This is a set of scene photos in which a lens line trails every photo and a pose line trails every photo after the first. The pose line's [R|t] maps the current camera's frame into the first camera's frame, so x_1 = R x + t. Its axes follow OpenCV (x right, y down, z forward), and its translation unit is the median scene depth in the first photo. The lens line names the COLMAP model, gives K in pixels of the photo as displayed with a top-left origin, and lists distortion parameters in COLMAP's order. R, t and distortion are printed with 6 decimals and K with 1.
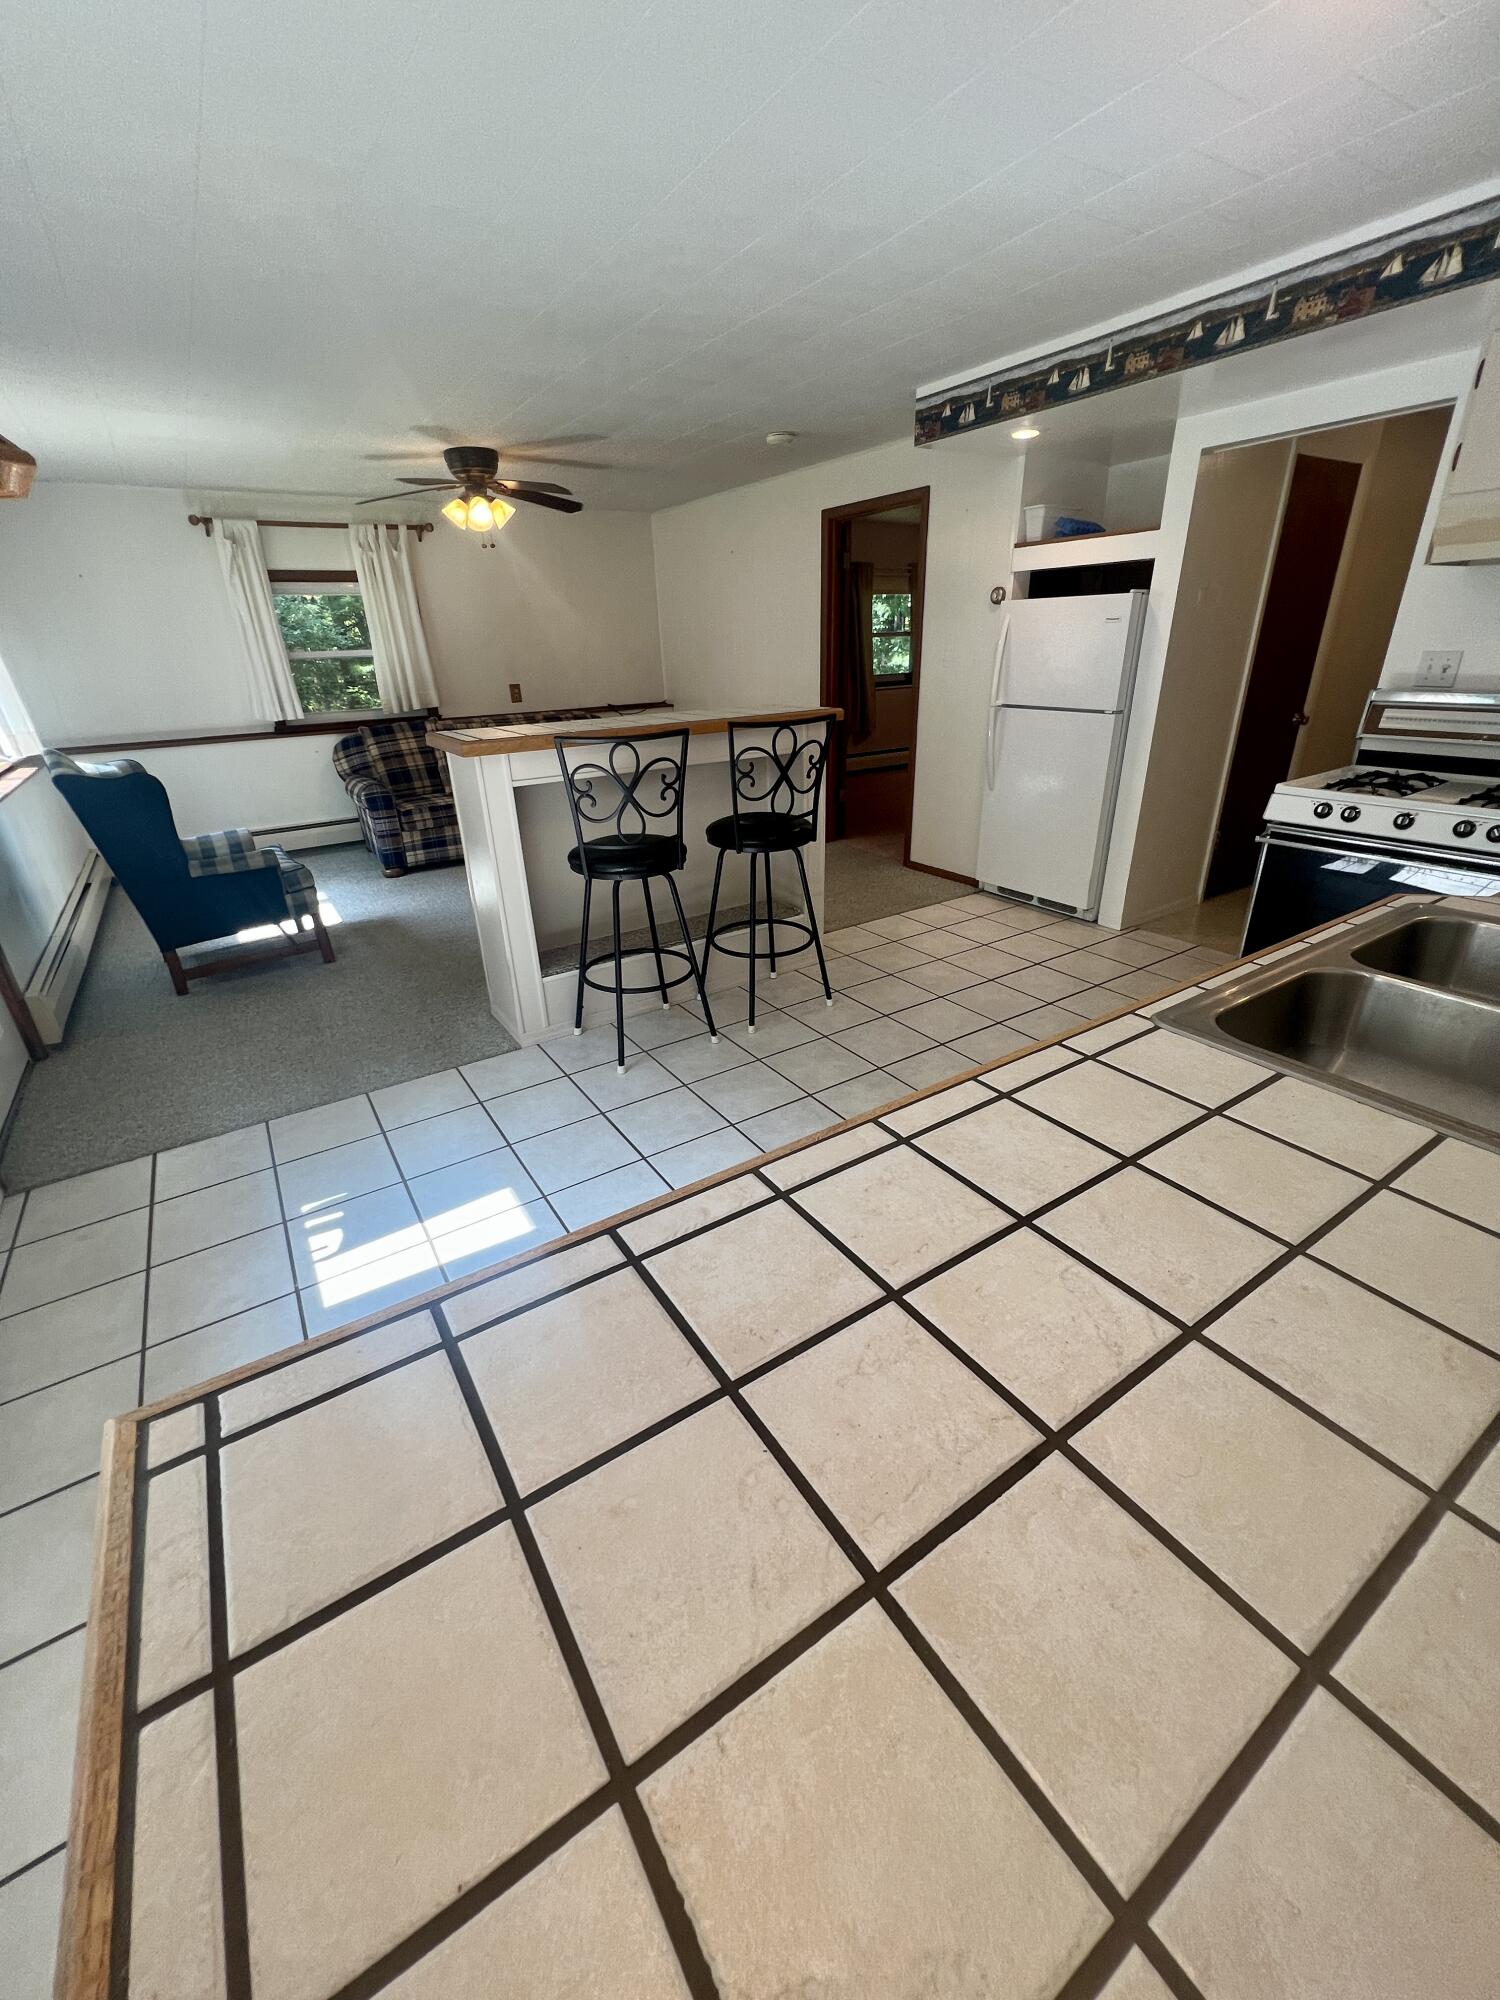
lens RADIAL K [[802.4, 0, 747.4], [0, 802.4, 999.1], [0, 0, 1]] dist [-0.001391, -0.000168]
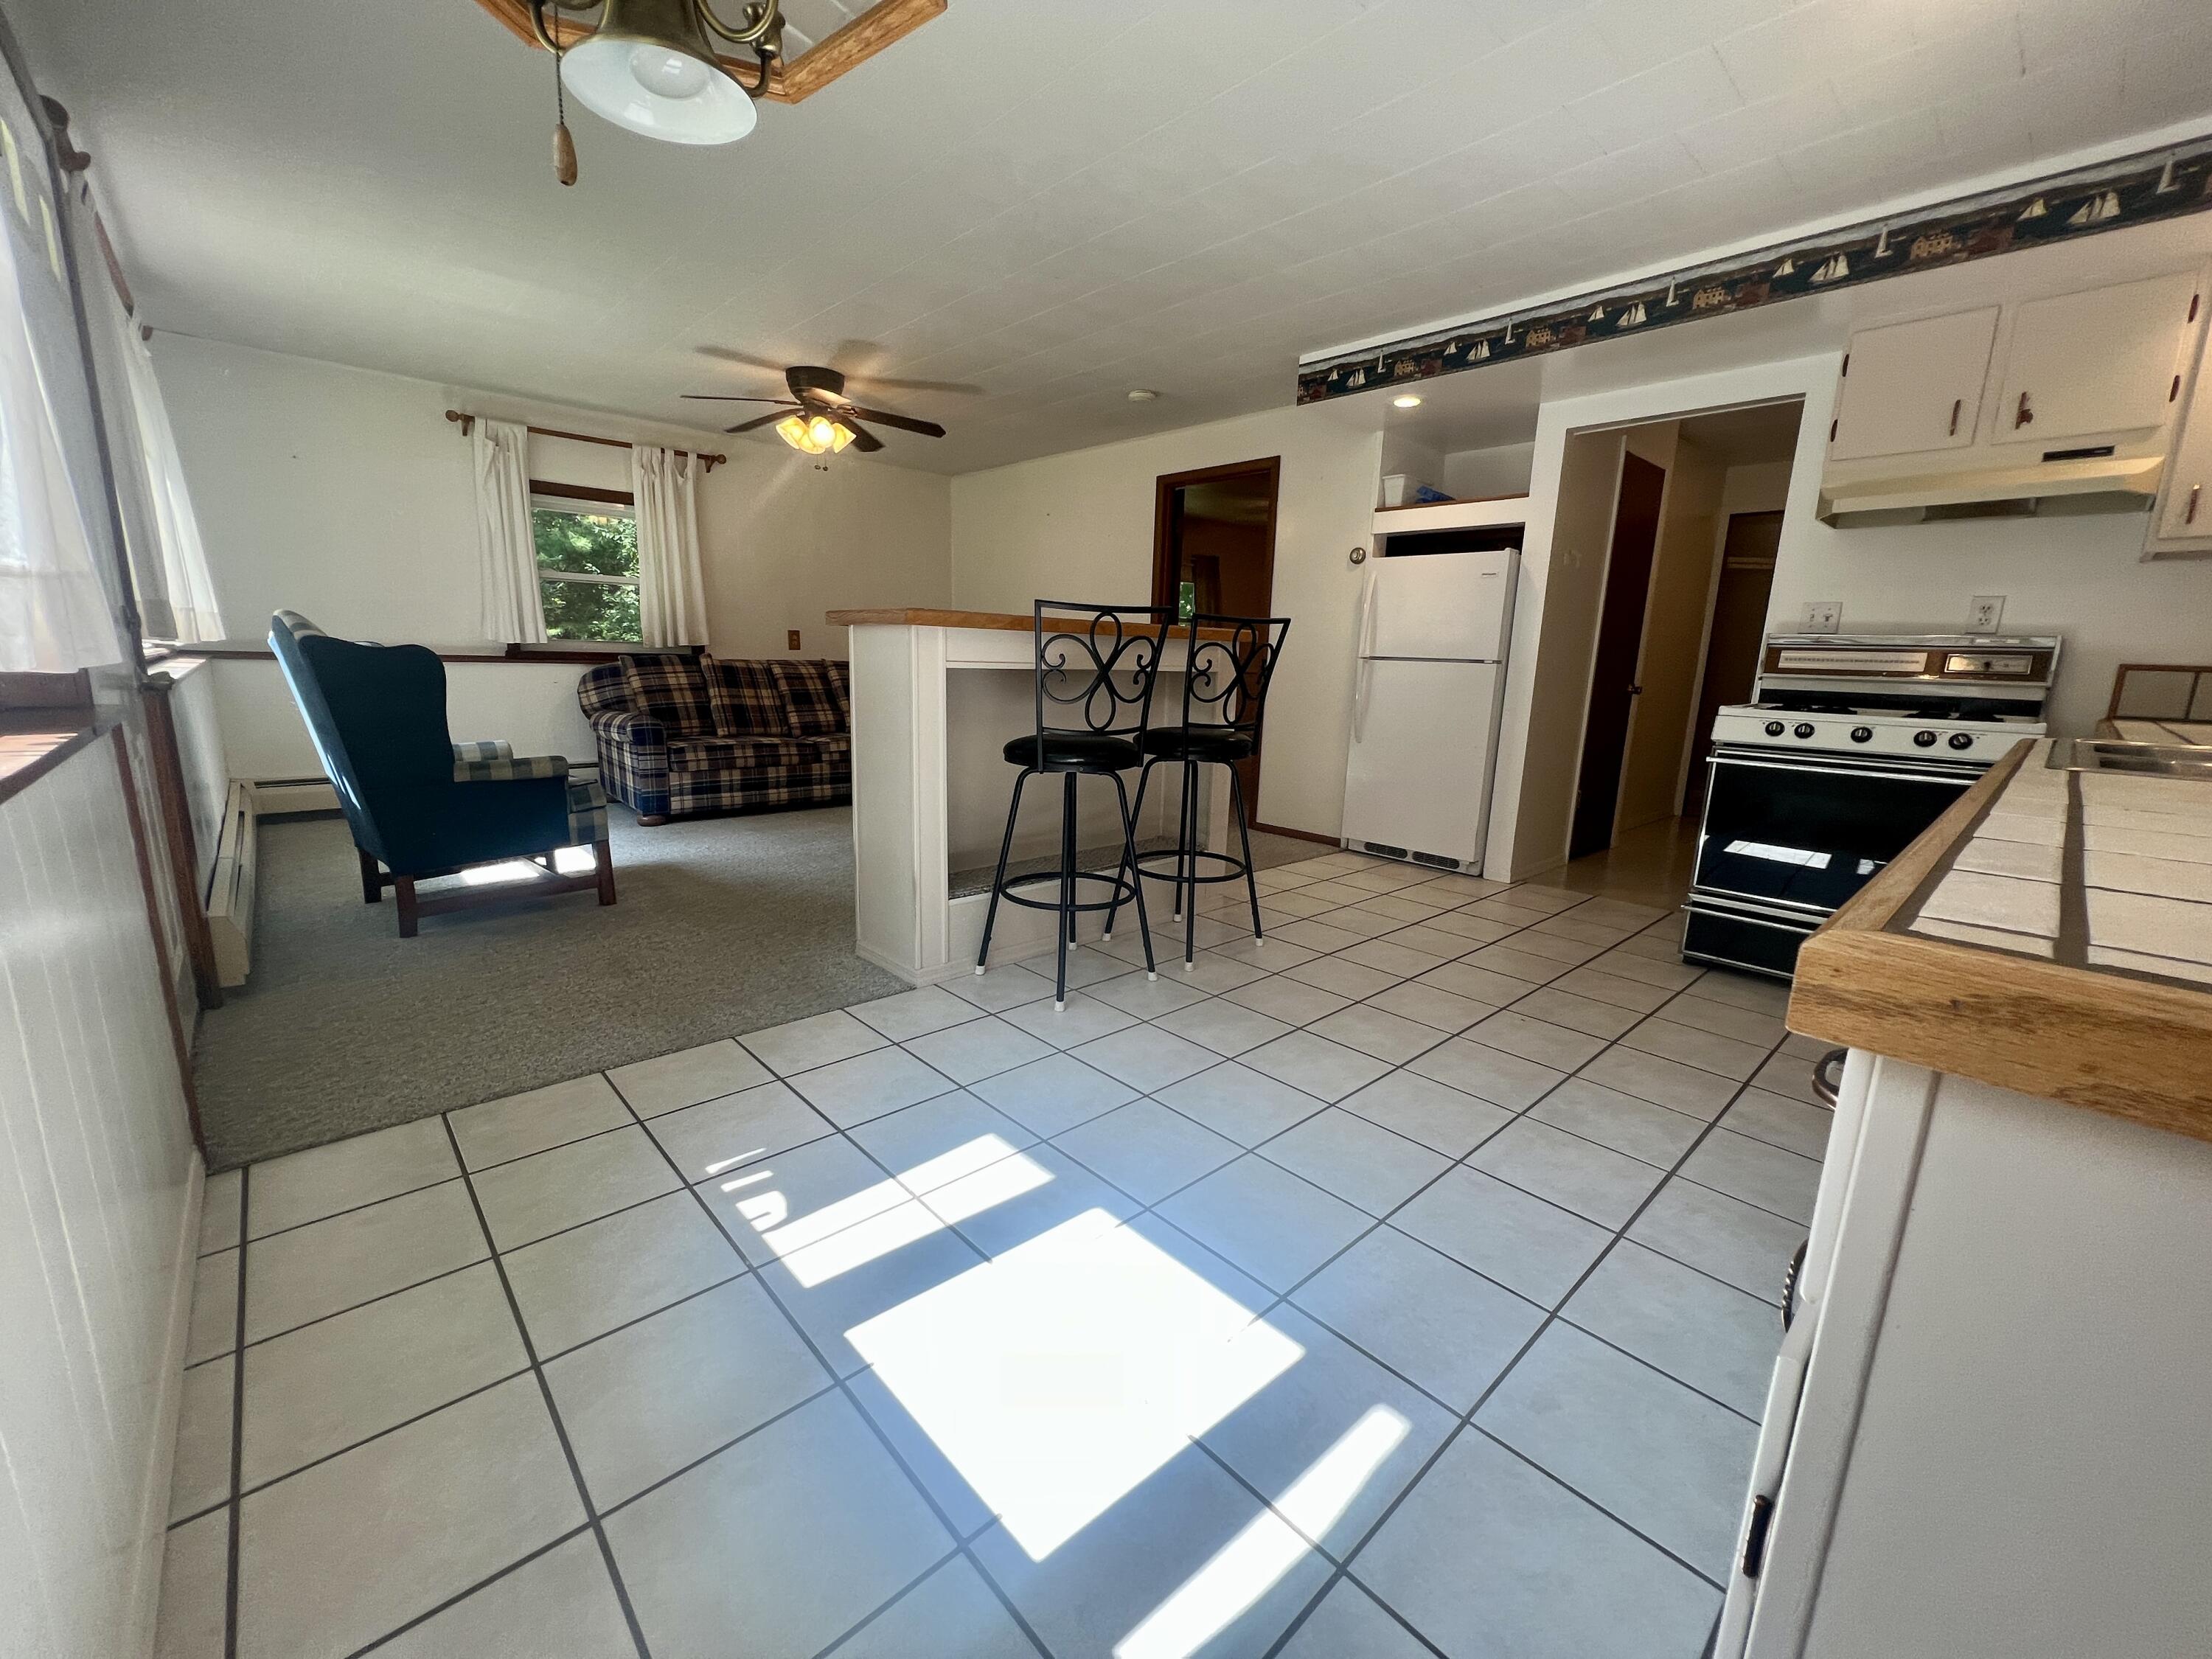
lens RADIAL K [[887.4, 0, 1103.0], [0, 887.4, 832.2], [0, 0, 1]] dist [-0.001391, -0.000168]
pose [[0.983949, 0.027188, 0.176369, -0.231371], [0.012627, 0.975241, -0.220785, 0.095692], [-0.178005, 0.219468, 0.959243, 0.076419]]
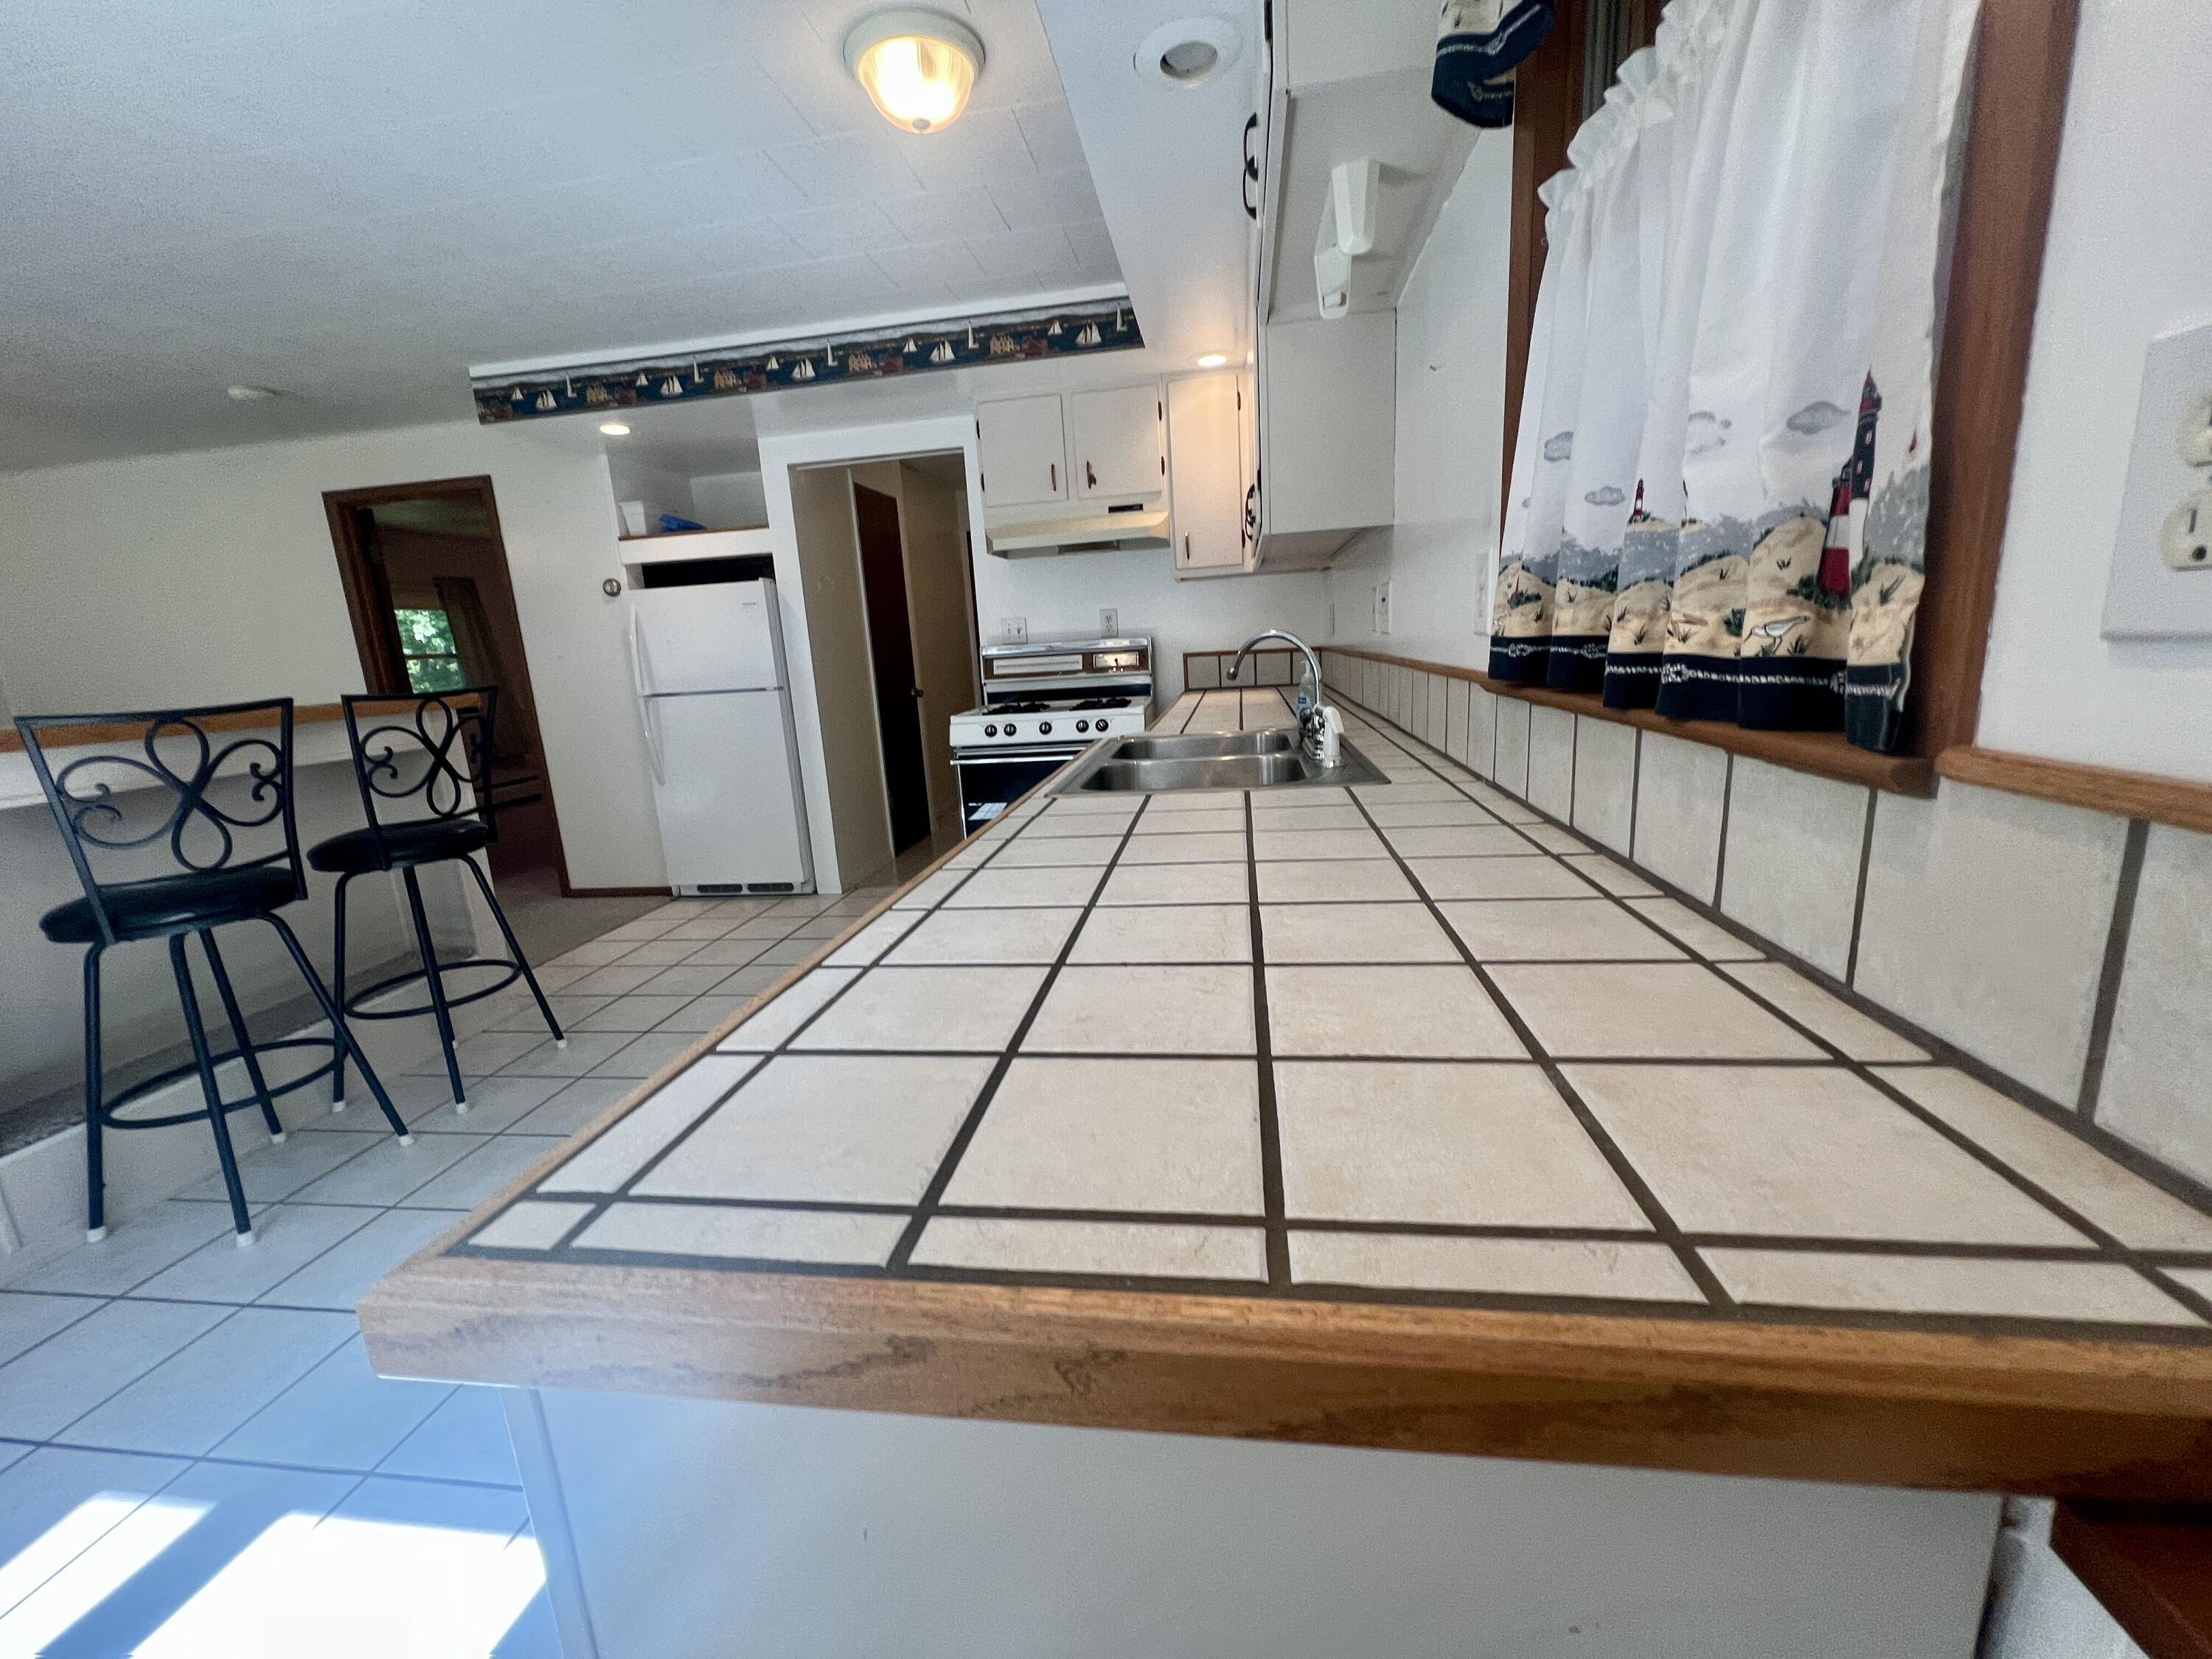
lens RADIAL K [[890.3, 0, 1103.1], [0, 890.3, 832.5], [0, 0, 1]] dist [-0.001649, 0.000446]
pose [[0.660588, -0.168766, 0.731534, -0.141234], [0.345714, 0.933327, -0.096865, 0.075243], [-0.666413, 0.316890, 0.674889, 0.011238]]
